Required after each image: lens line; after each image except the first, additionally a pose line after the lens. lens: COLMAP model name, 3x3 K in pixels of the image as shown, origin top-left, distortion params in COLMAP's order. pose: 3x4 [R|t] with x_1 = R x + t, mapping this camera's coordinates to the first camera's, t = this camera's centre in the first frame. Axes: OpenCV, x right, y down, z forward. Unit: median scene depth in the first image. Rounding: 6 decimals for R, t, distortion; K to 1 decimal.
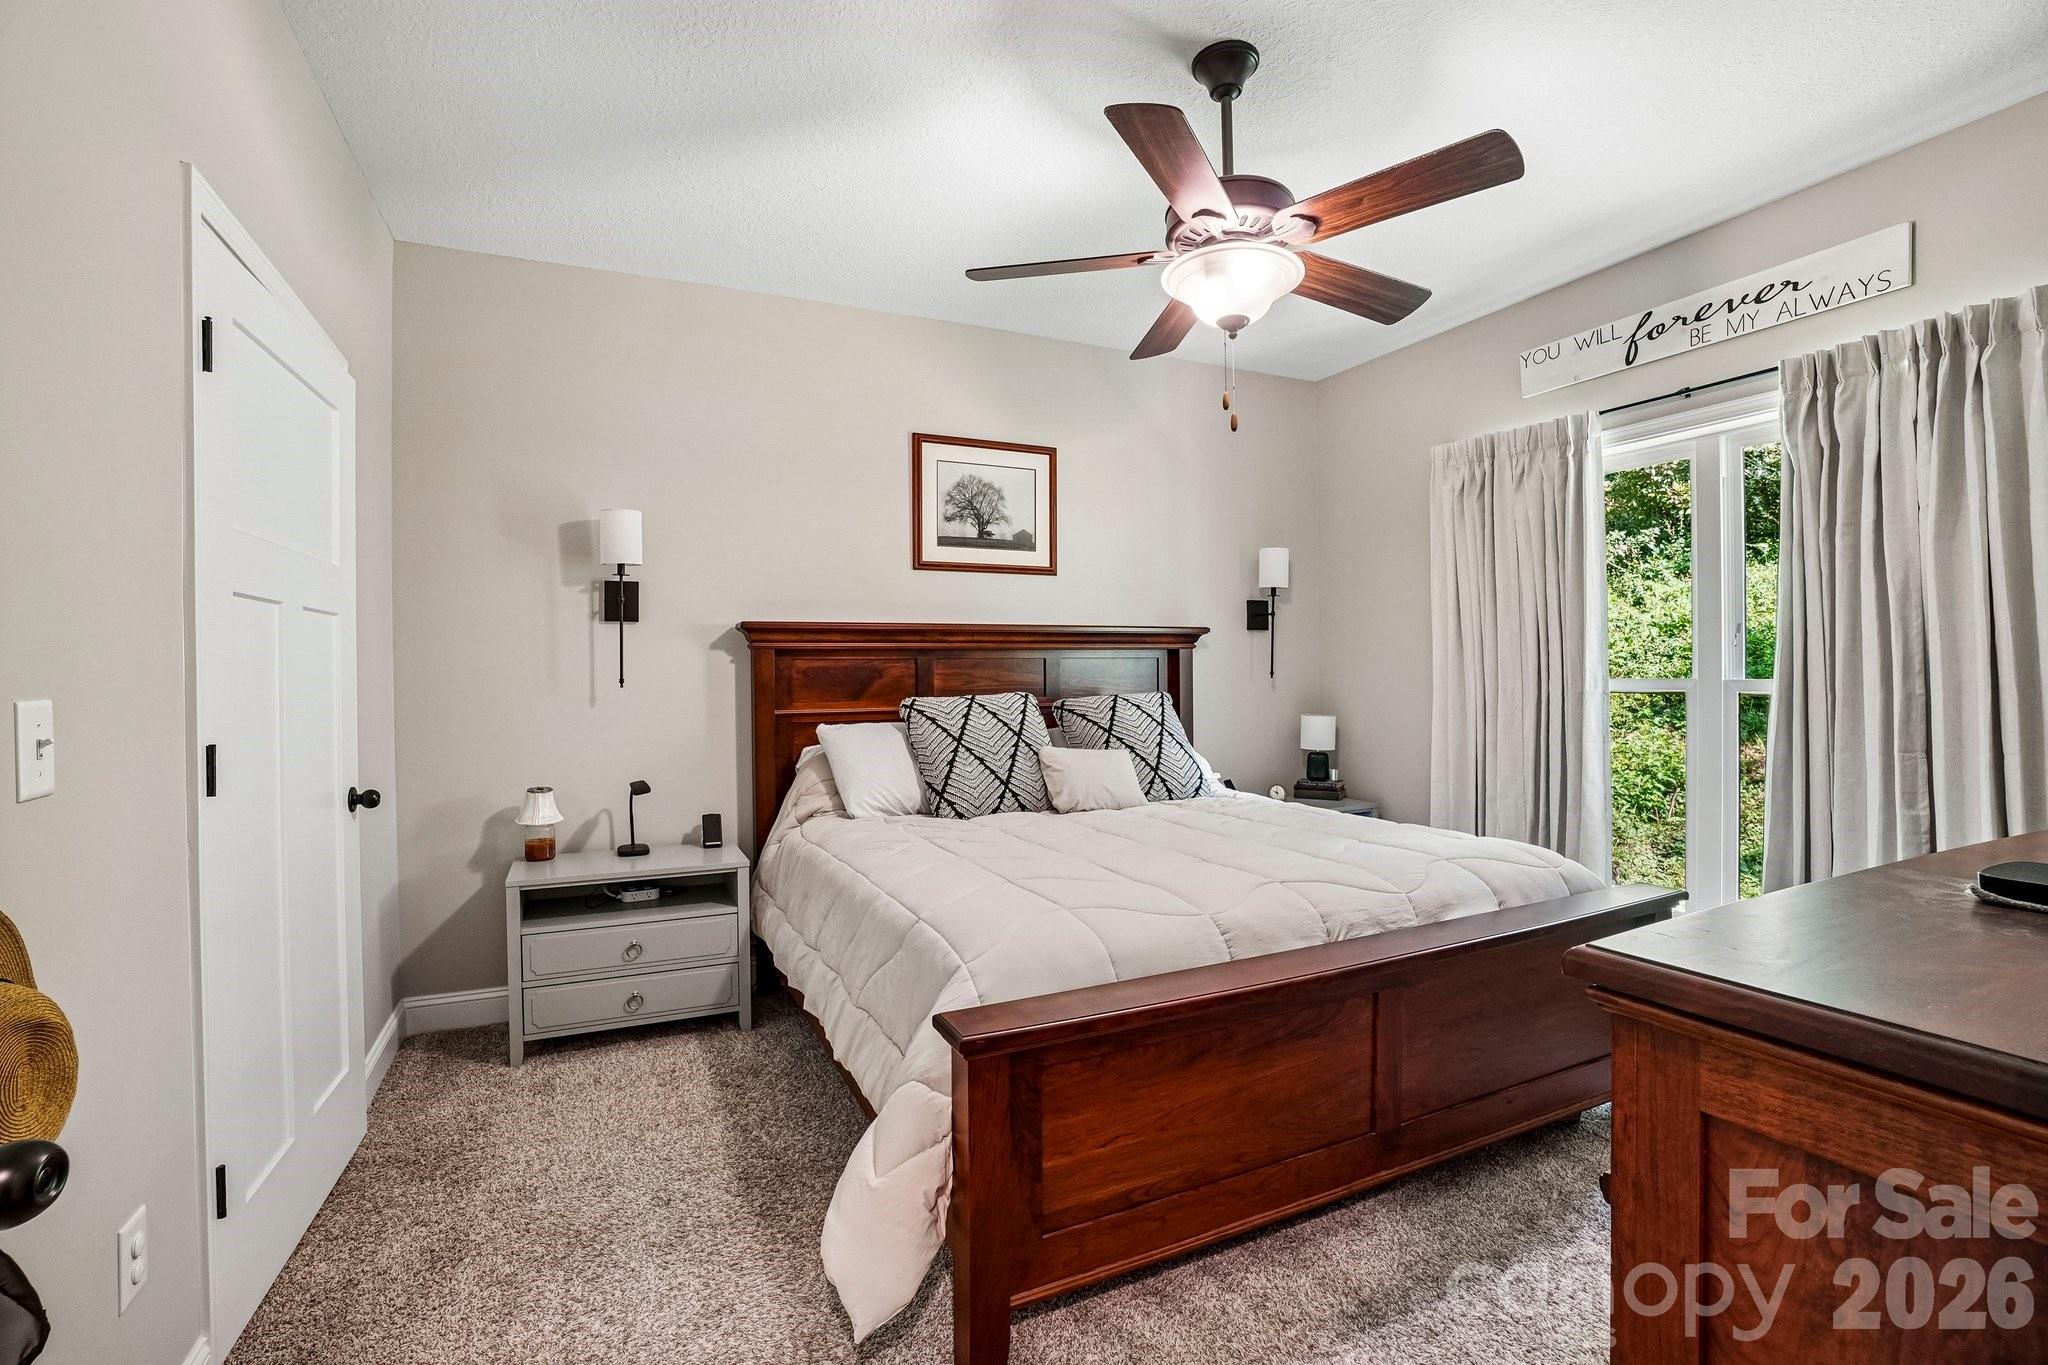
lens RADIAL K [[901.9, 0, 1018.3], [0, 901.9, 676.2], [0, 0, 1]] dist [-0.064027, 0.023125]
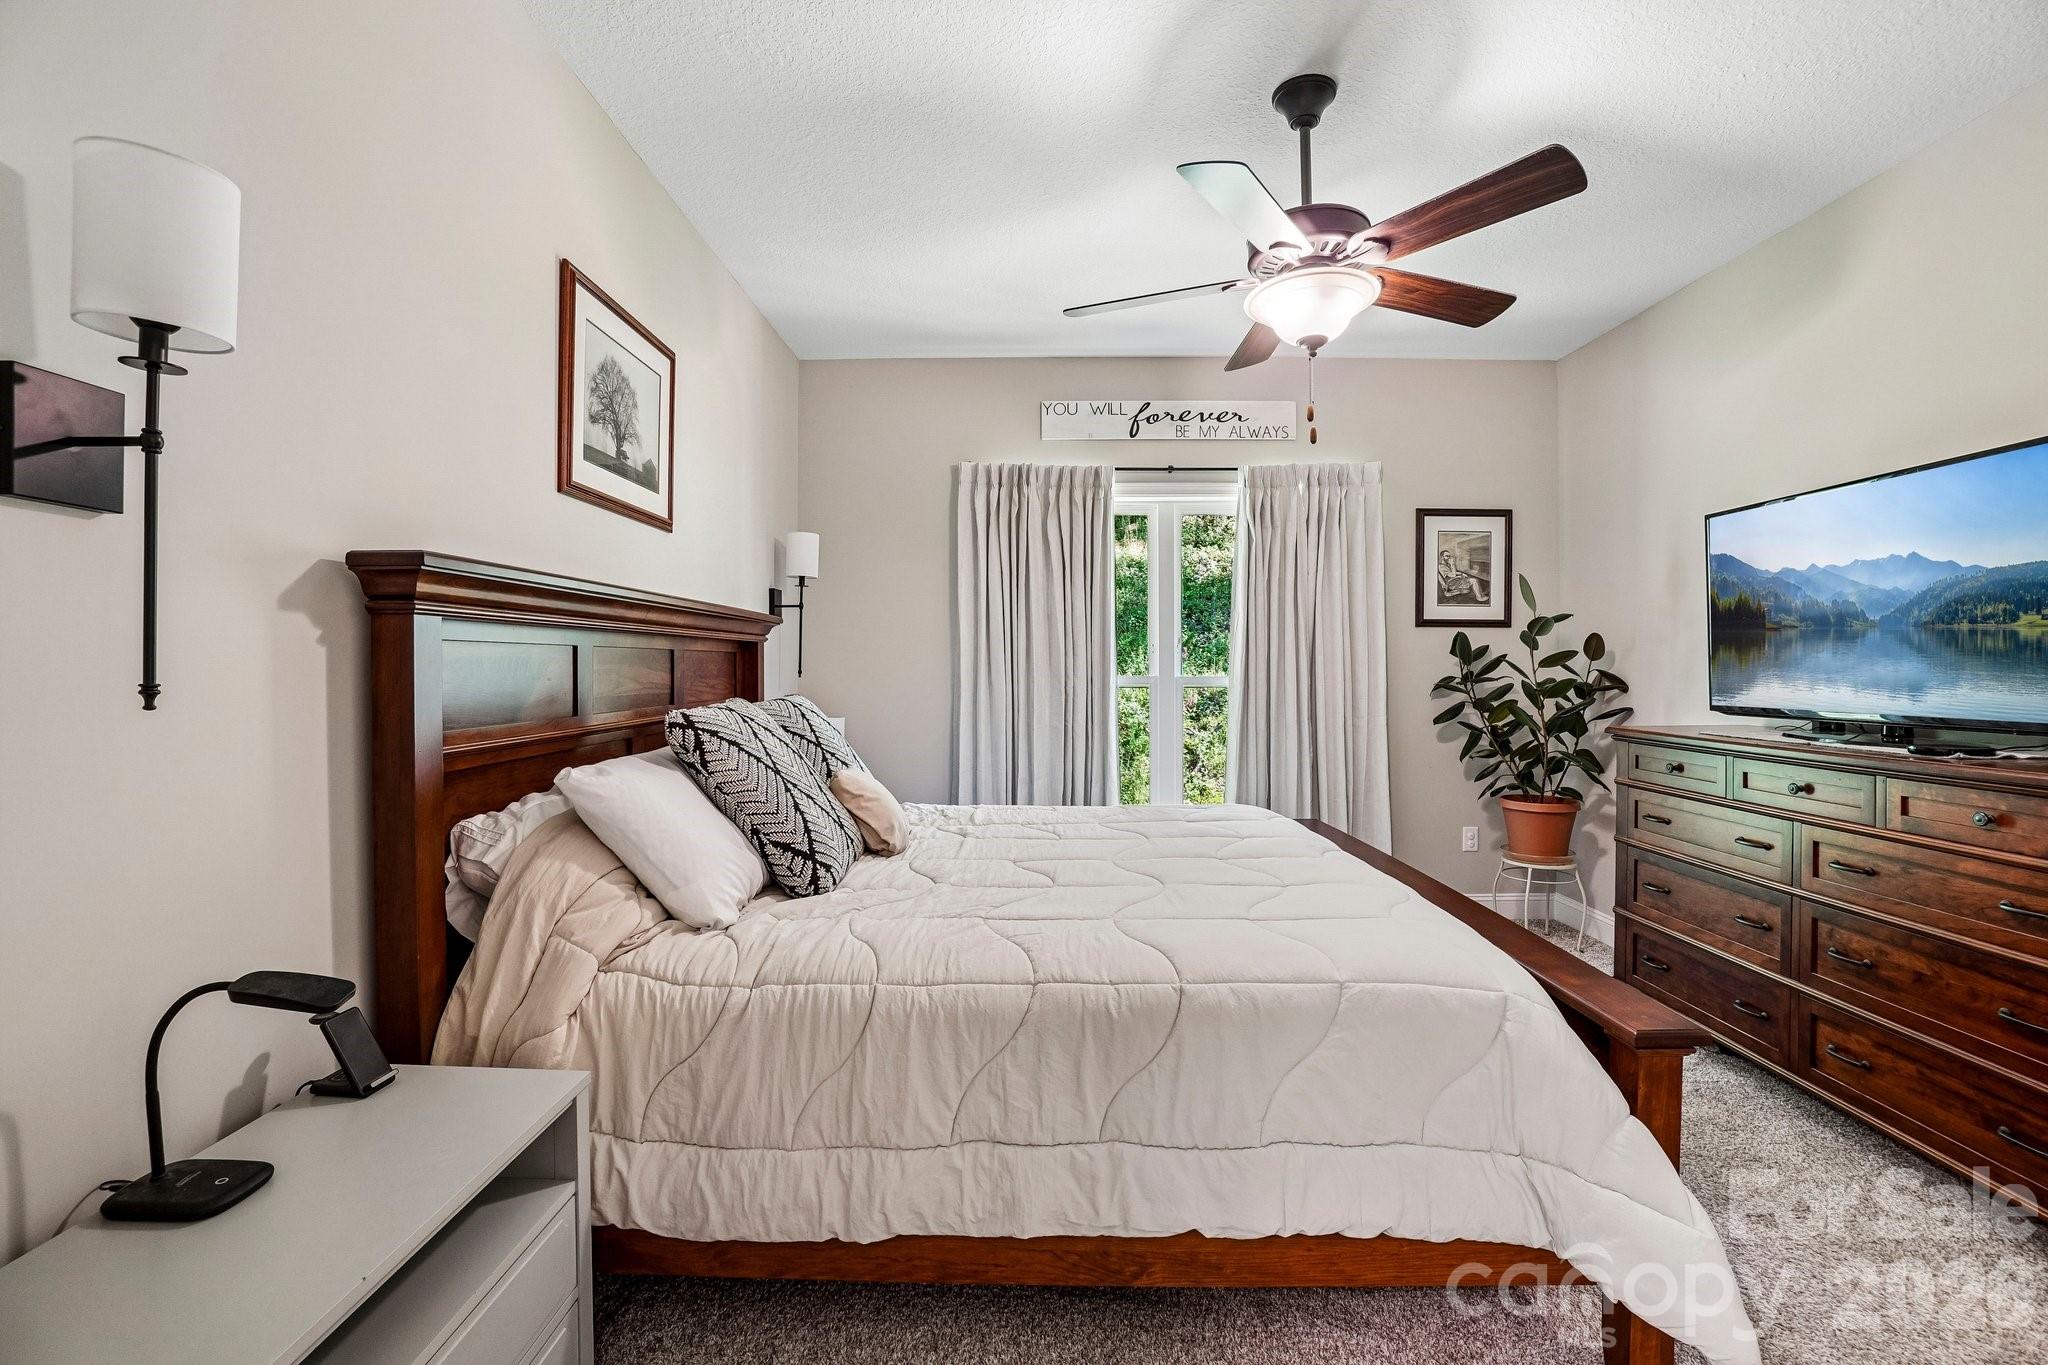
lens RADIAL K [[901.9, 0, 1018.3], [0, 901.9, 676.2], [0, 0, 1]] dist [-0.064027, 0.023125]
pose [[0.429520, -0.002022, 0.903055, -0.591443], [0.008580, 0.999961, -0.001842, 0.003891], [-0.903017, 0.008539, 0.429521, 0.577129]]
